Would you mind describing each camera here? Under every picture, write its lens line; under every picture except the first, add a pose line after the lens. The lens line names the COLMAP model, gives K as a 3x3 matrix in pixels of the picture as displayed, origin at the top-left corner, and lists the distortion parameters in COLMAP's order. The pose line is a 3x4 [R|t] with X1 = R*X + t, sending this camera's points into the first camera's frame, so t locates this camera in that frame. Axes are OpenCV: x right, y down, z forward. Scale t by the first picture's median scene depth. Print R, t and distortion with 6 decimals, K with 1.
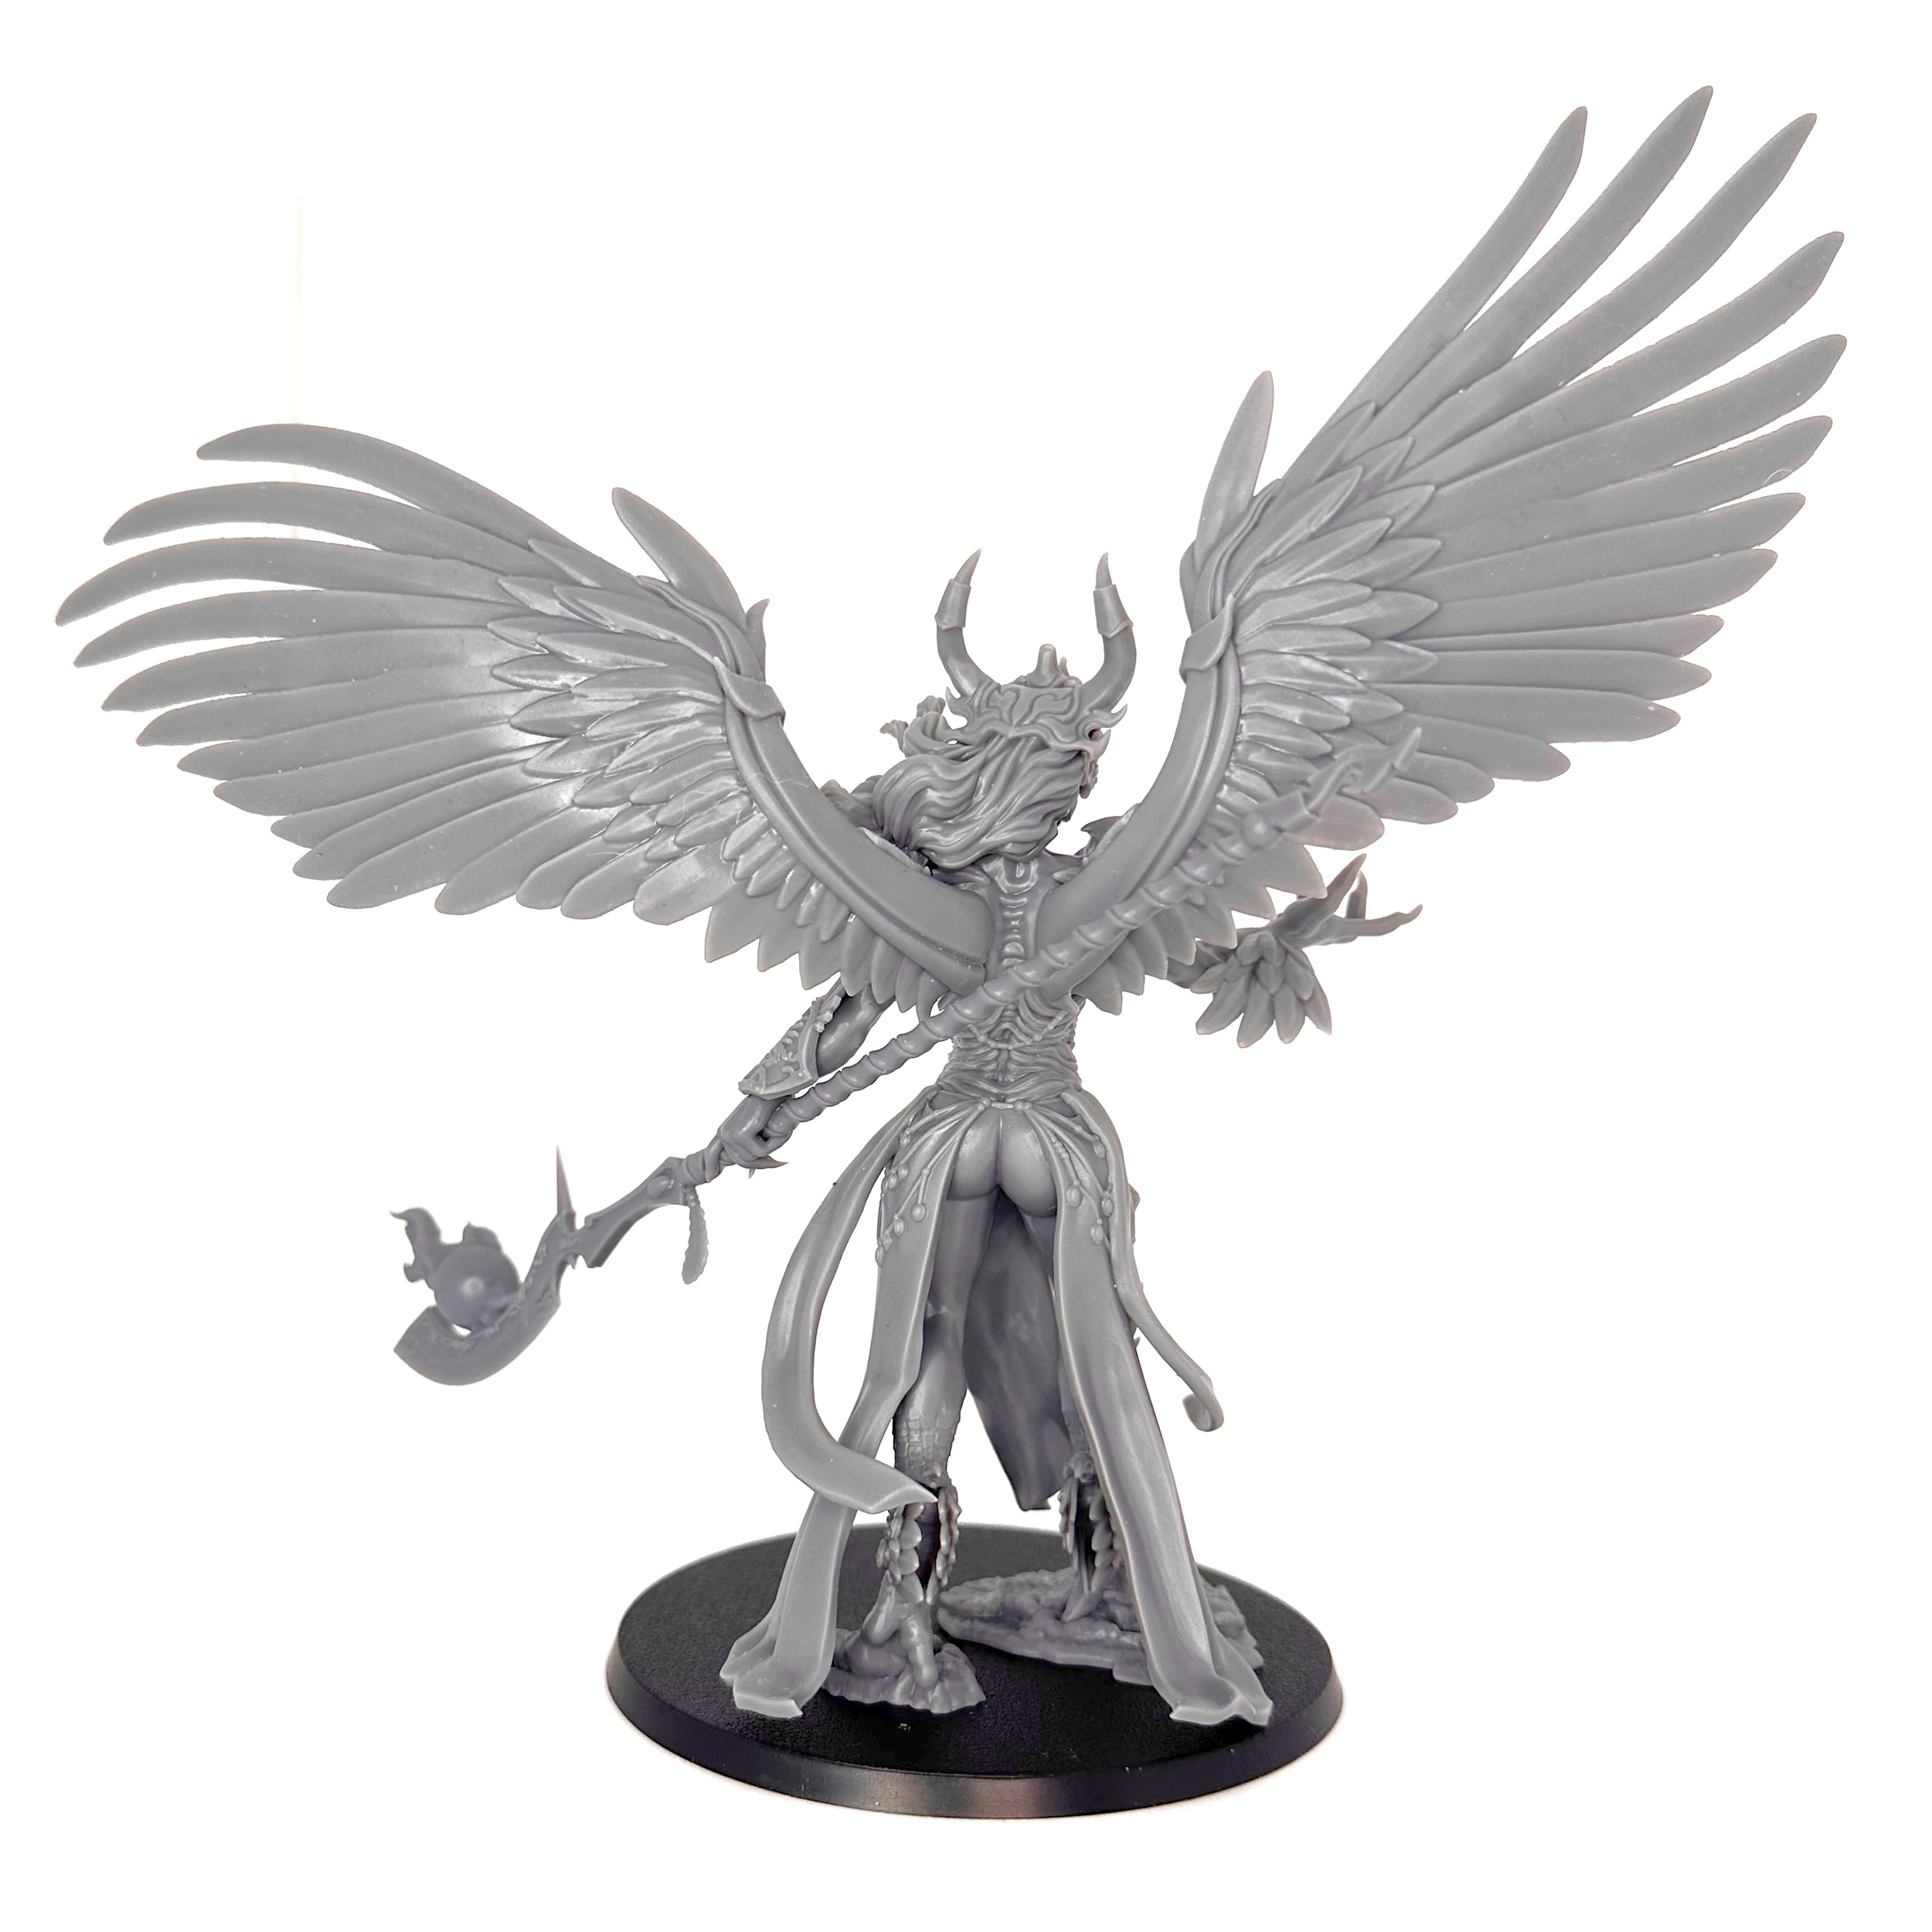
lens RADIAL K [[1971.8, 0, 963.9], [0, 1971.8, 1096.4], [0, 0, 1]] dist [0.046516, -0.015367]
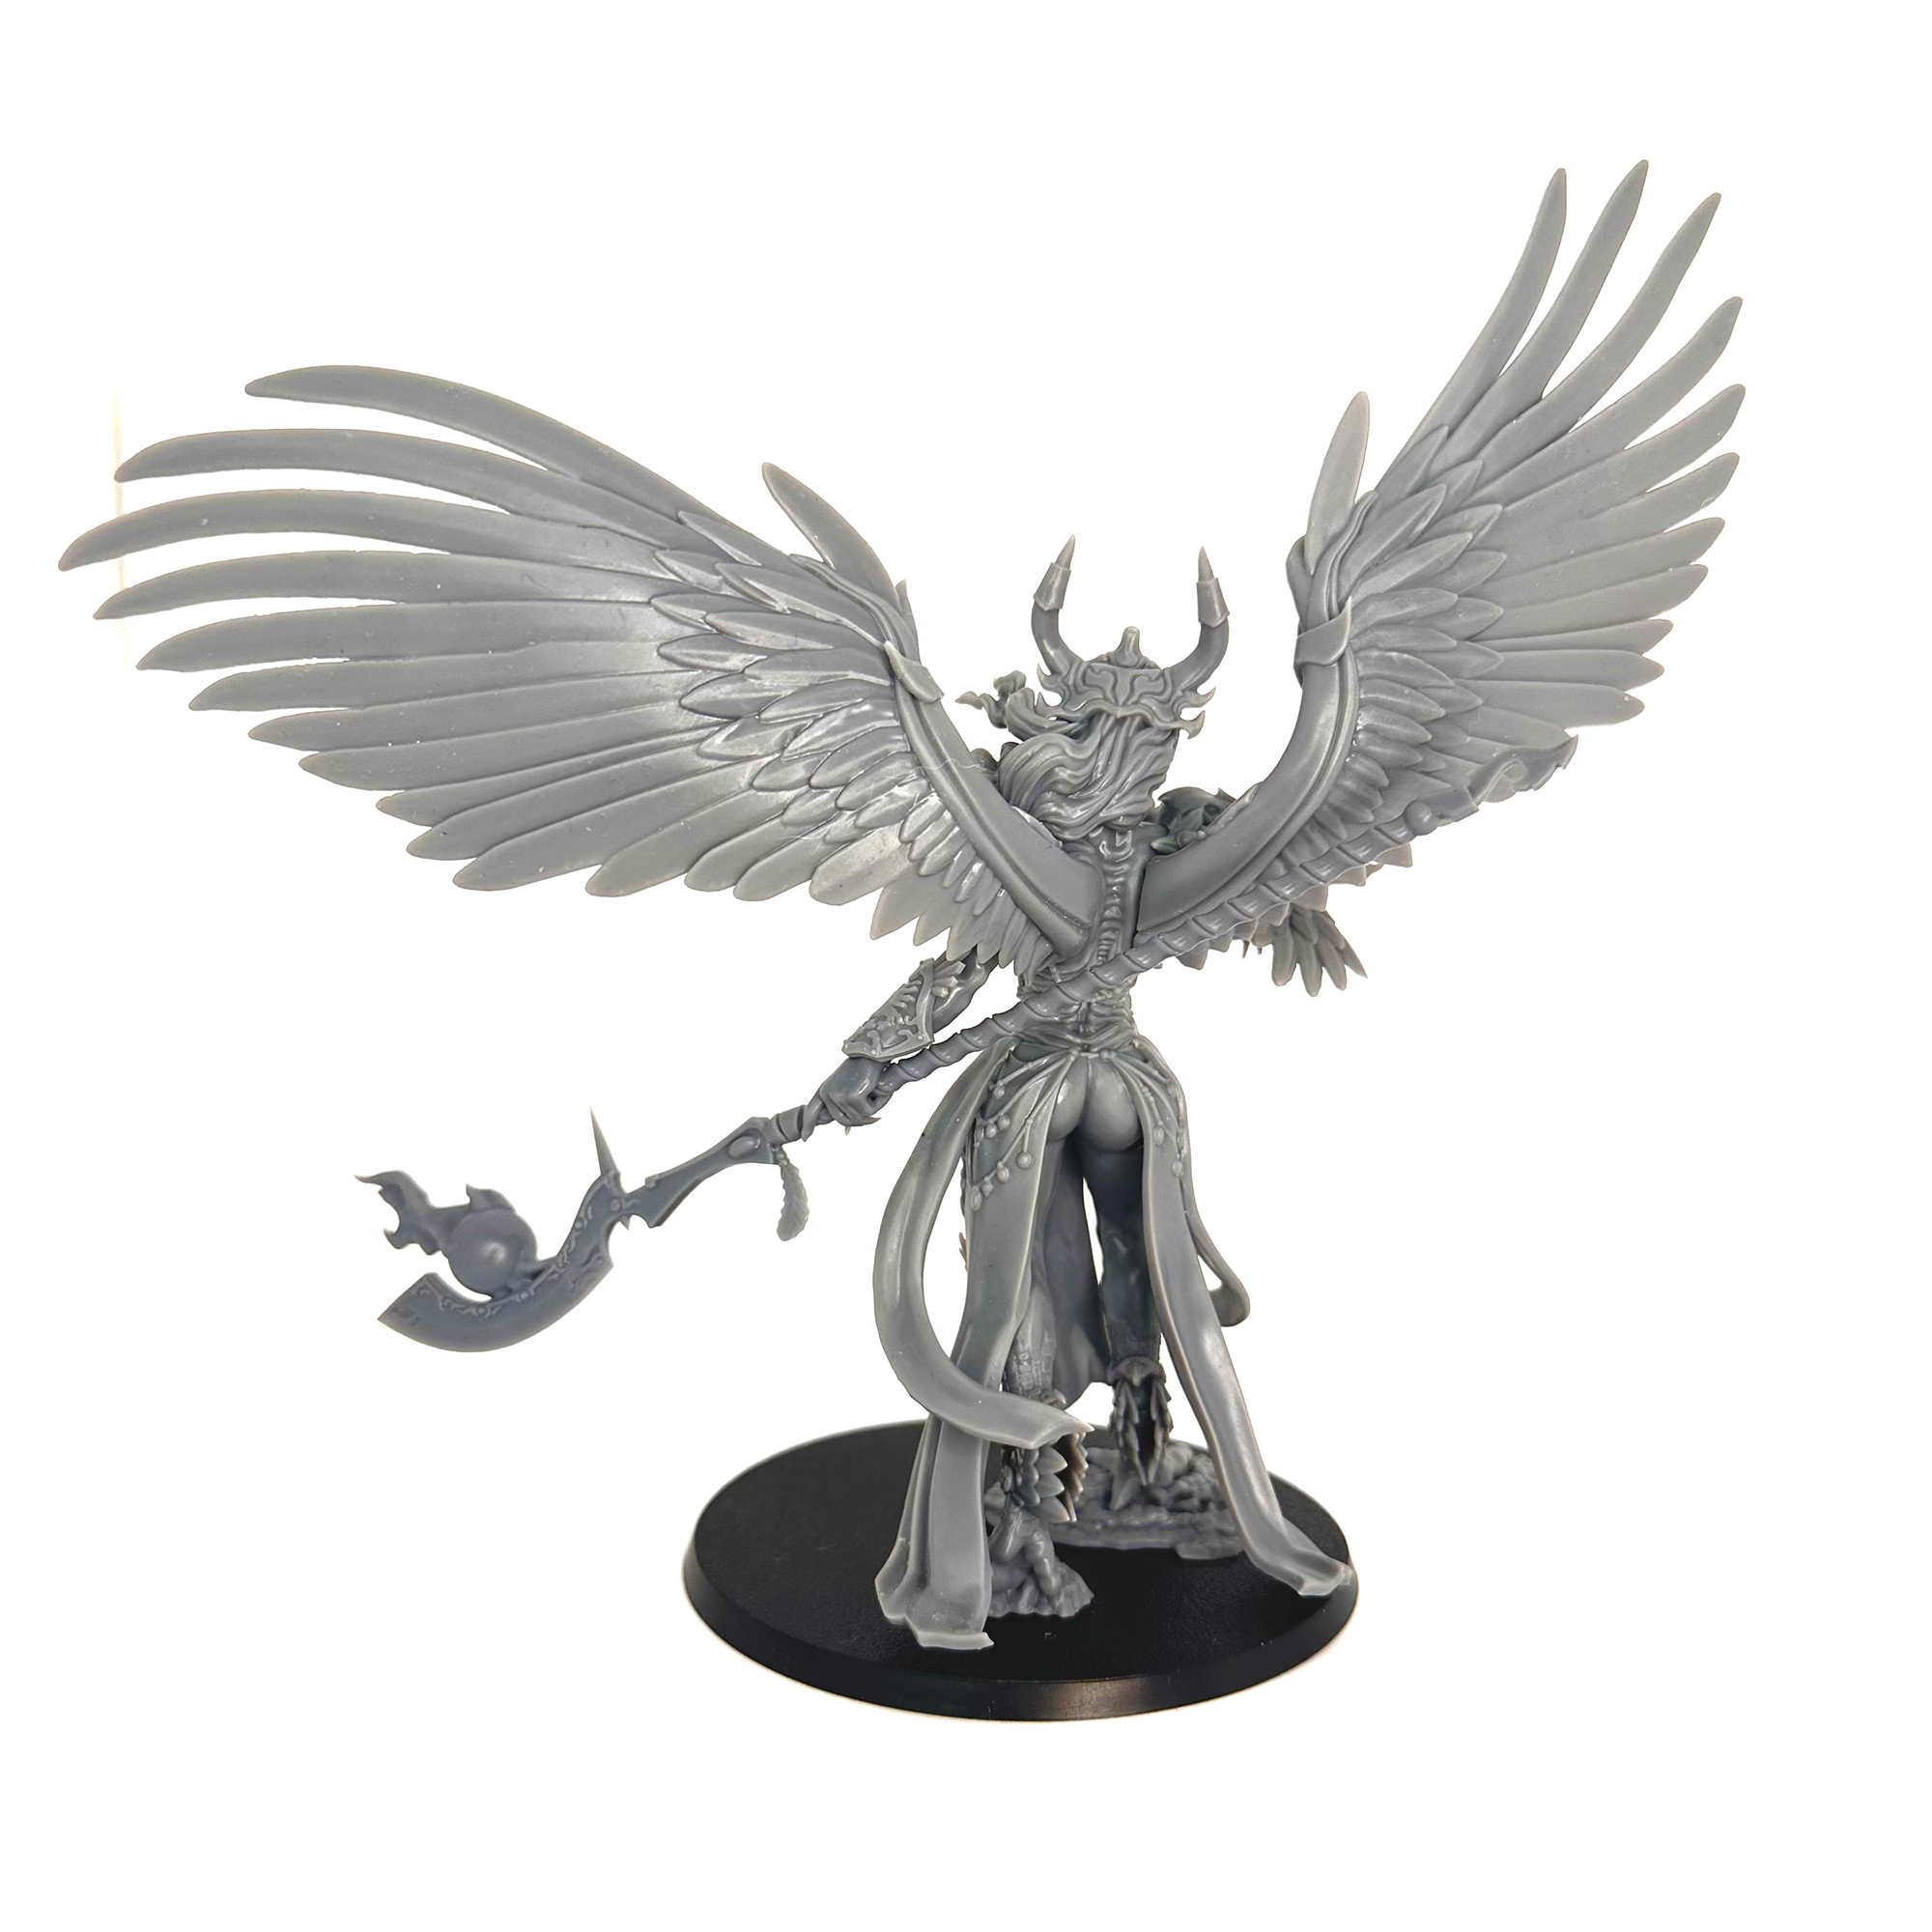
lens RADIAL K [[1777.2, 0, 1036.8], [0, 1777.2, 1042.9], [0, 0, 1]] dist [0.051483, -0.018715]
pose [[0.944528, -0.050042, 0.324596, -0.337972], [0.031499, 0.997571, 0.062133, -0.066304], [-0.326917, -0.048462, 0.943810, 0.094536]]
